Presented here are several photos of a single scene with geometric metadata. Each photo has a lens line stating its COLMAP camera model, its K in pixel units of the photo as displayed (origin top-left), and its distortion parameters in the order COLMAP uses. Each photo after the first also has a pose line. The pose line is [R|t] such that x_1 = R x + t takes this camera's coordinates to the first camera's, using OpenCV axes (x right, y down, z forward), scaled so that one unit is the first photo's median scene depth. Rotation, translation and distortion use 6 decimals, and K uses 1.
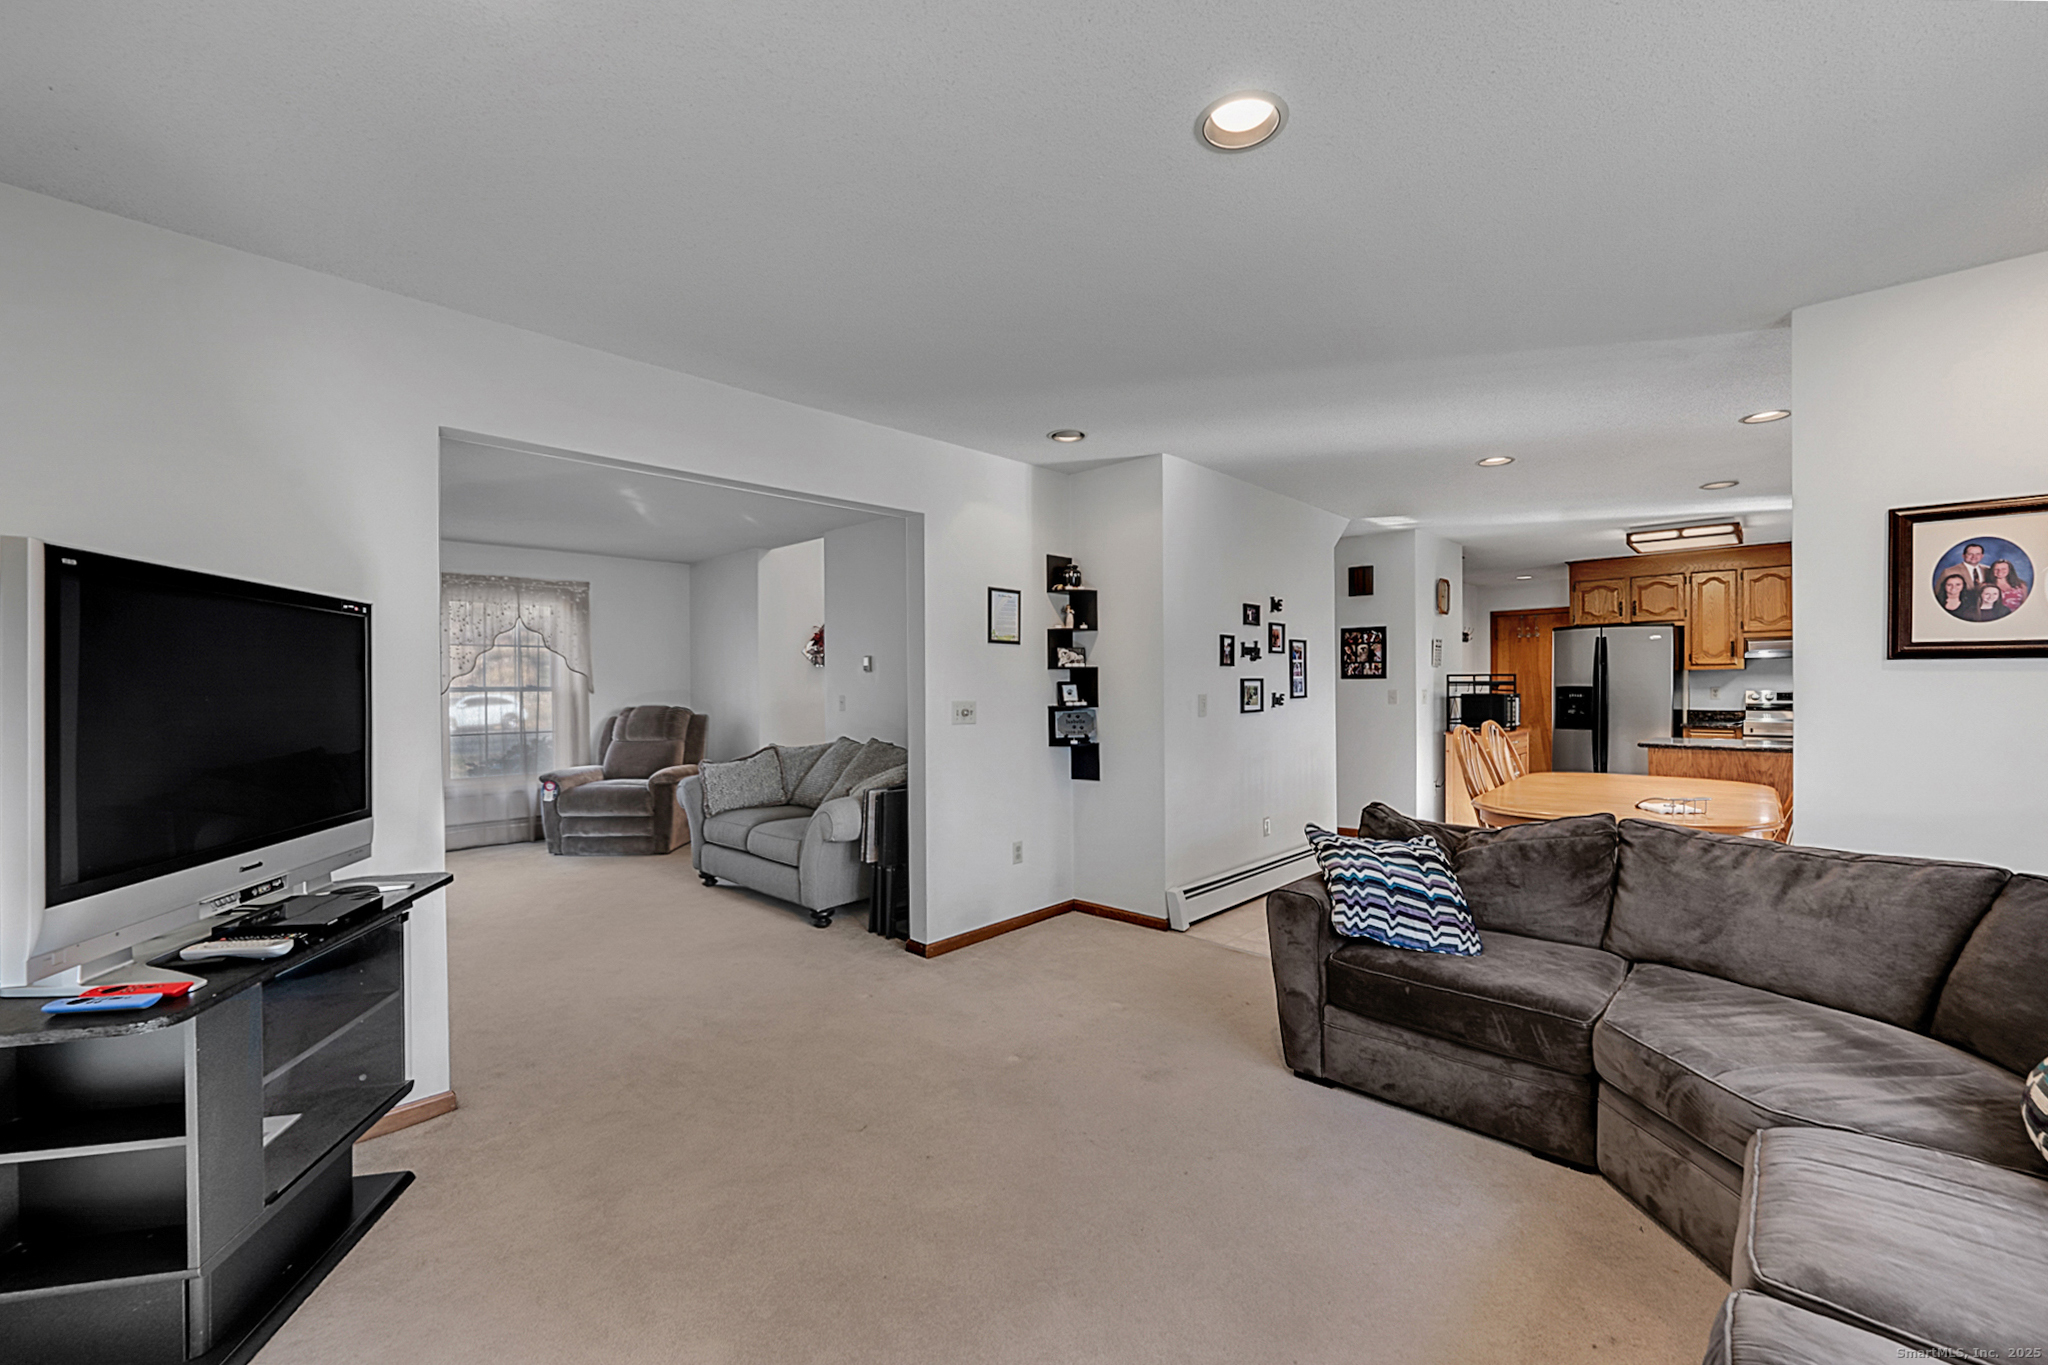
lens RADIAL K [[823.6, 0, 1033.7], [0, 823.6, 688.0], [0, 0, 1]] dist [-0.001150, -0.000114]
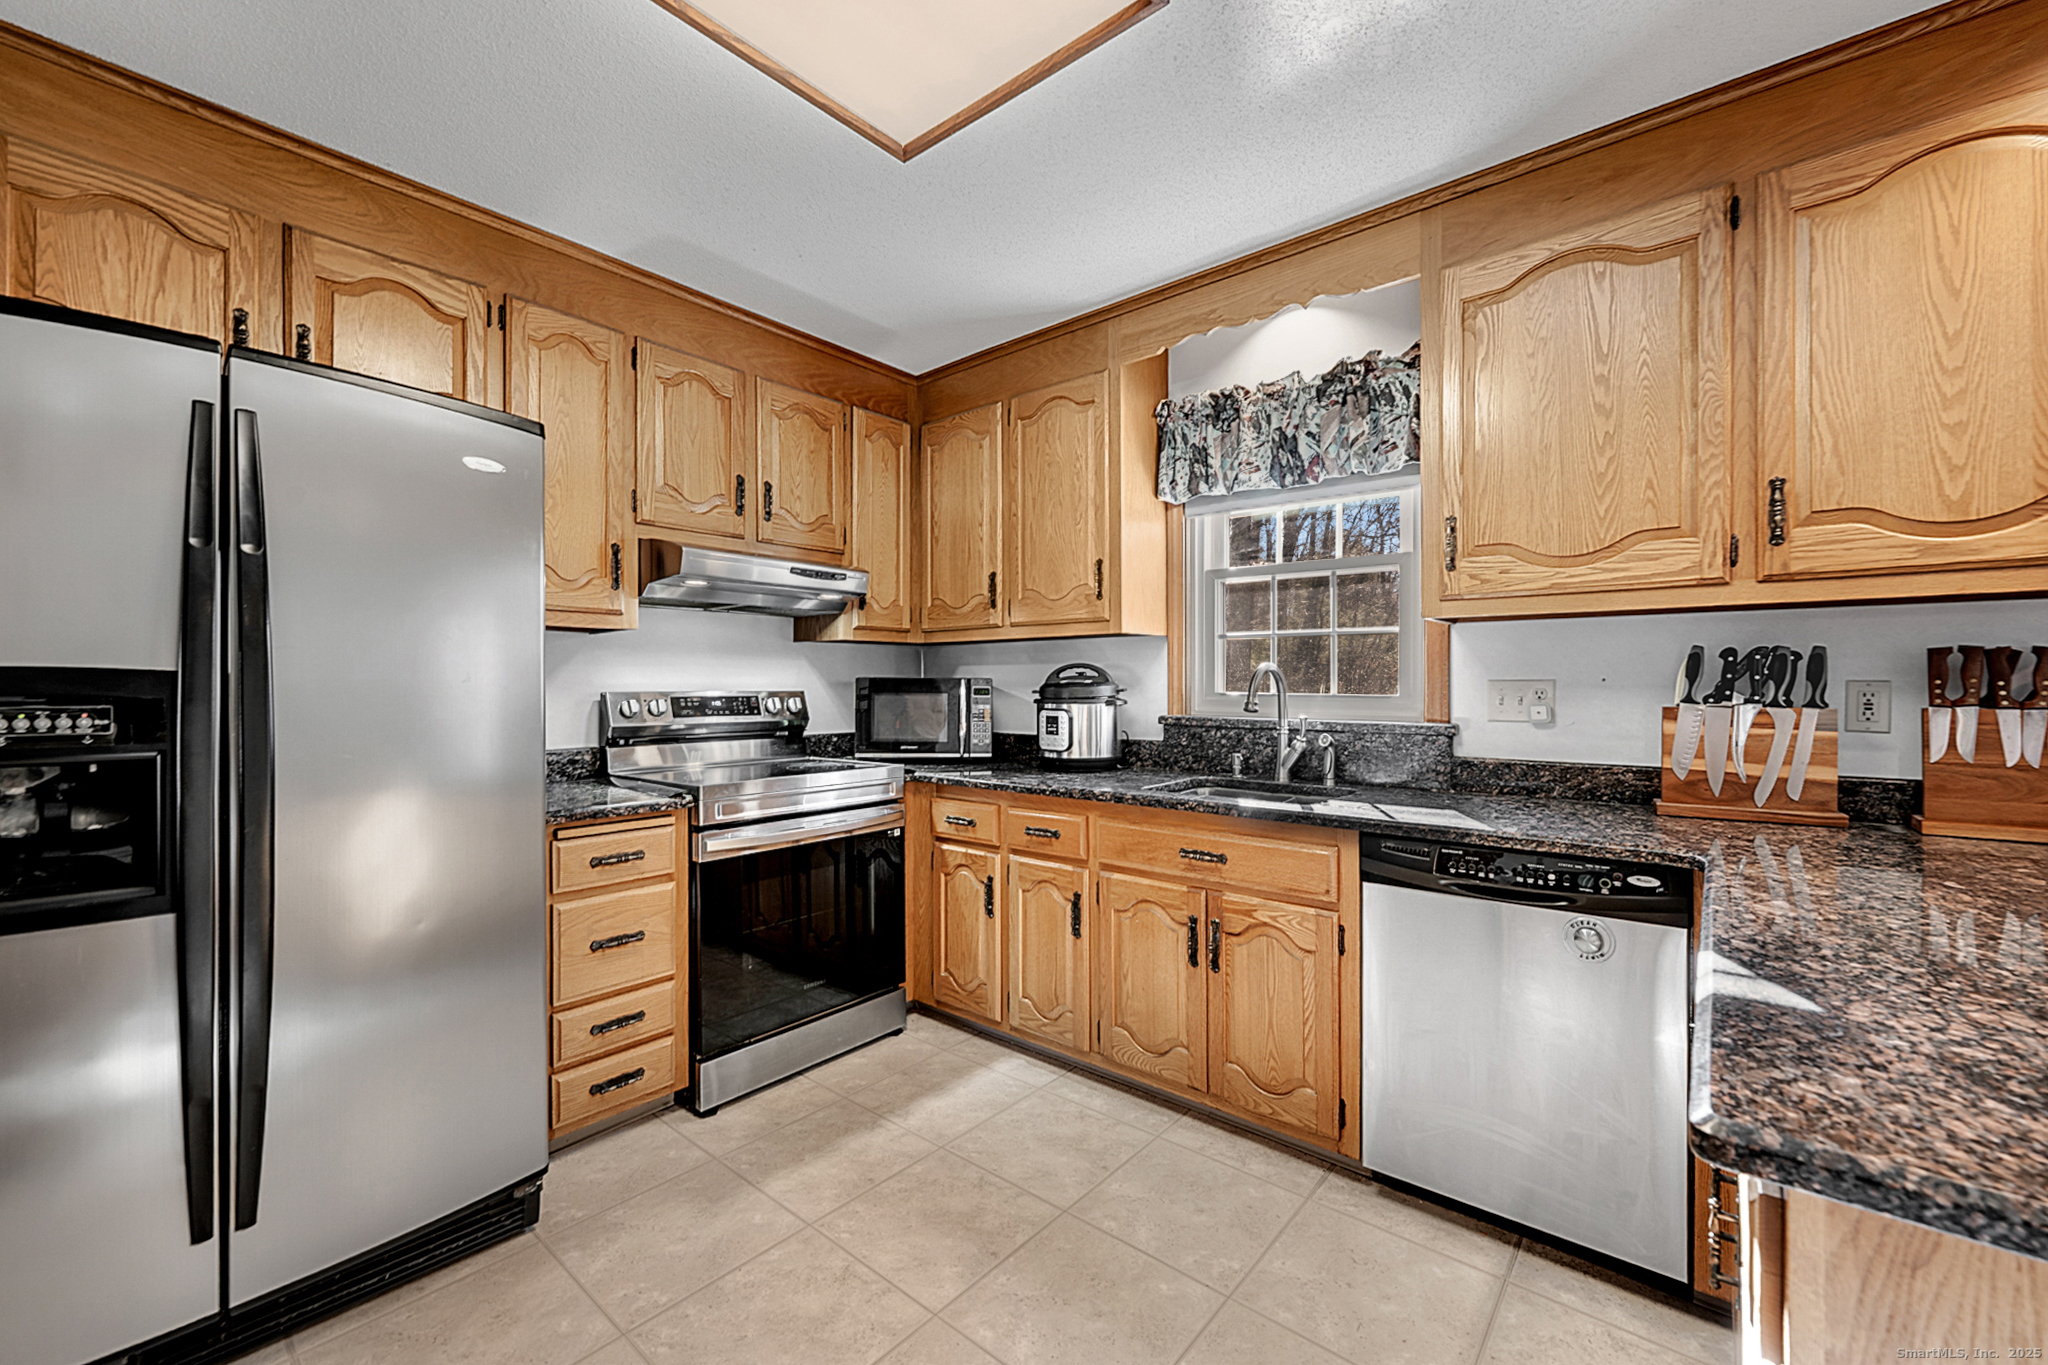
lens RADIAL K [[823.6, 0, 1033.7], [0, 823.6, 688.0], [0, 0, 1]] dist [-0.001150, -0.000114]
pose [[-0.045310, 0.005299, 0.998959, 0.549986], [0.006347, 0.999967, -0.005017, 0.004705], [-0.998953, 0.006113, -0.045343, 0.916321]]
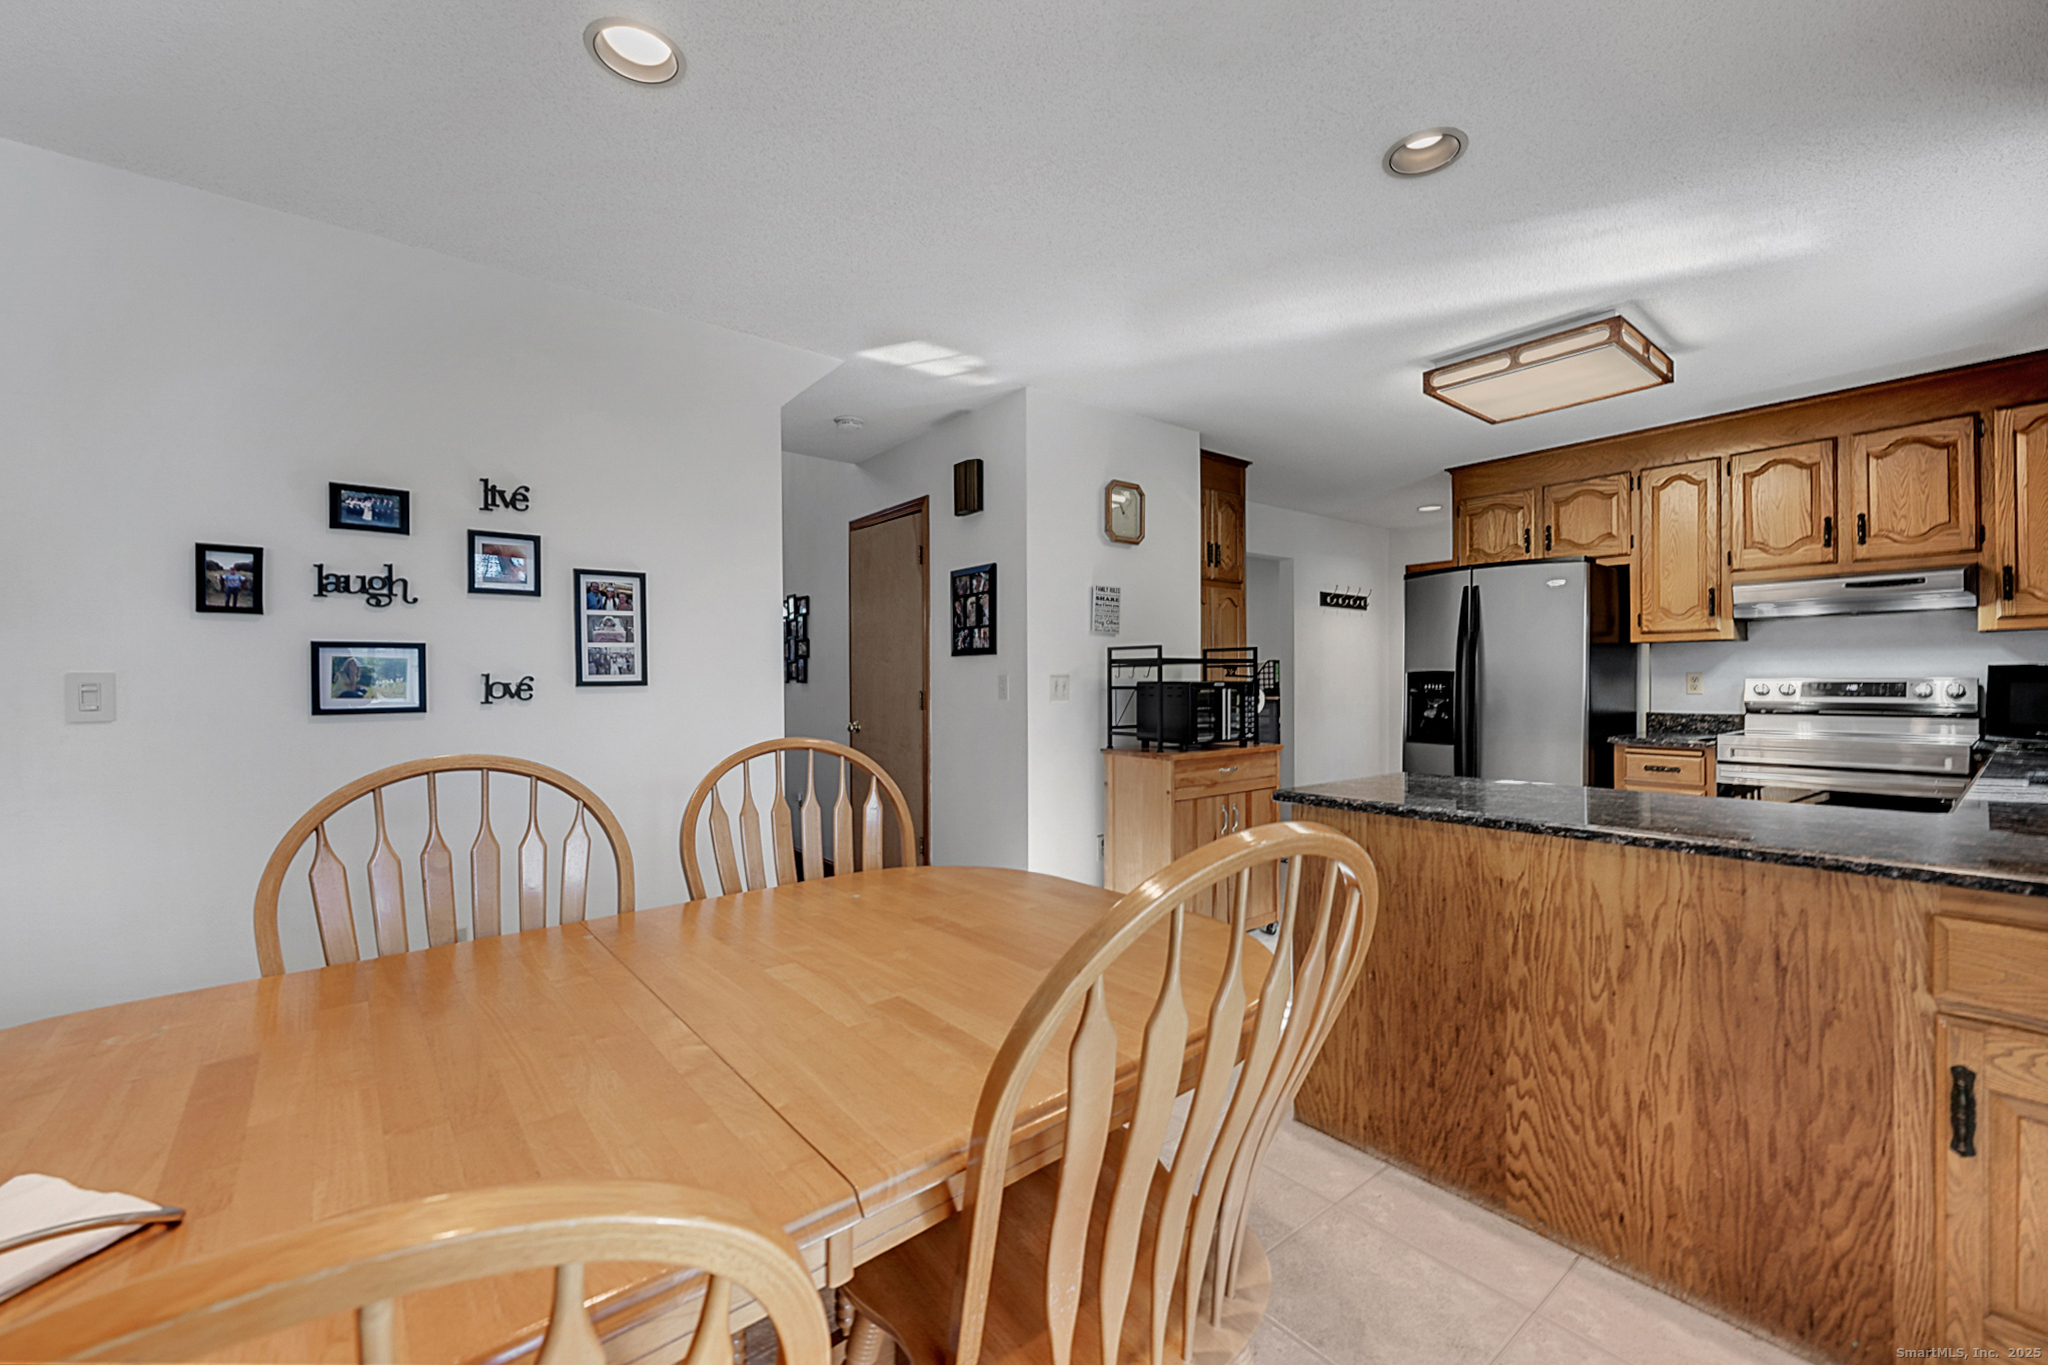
lens RADIAL K [[823.6, 0, 1033.7], [0, 823.6, 688.0], [0, 0, 1]] dist [-0.001150, -0.000114]
pose [[0.990213, 0.002555, -0.139543, 0.516132], [-0.001741, 0.999981, 0.005953, 0.007938], [0.139556, -0.005652, 0.990198, 0.423247]]
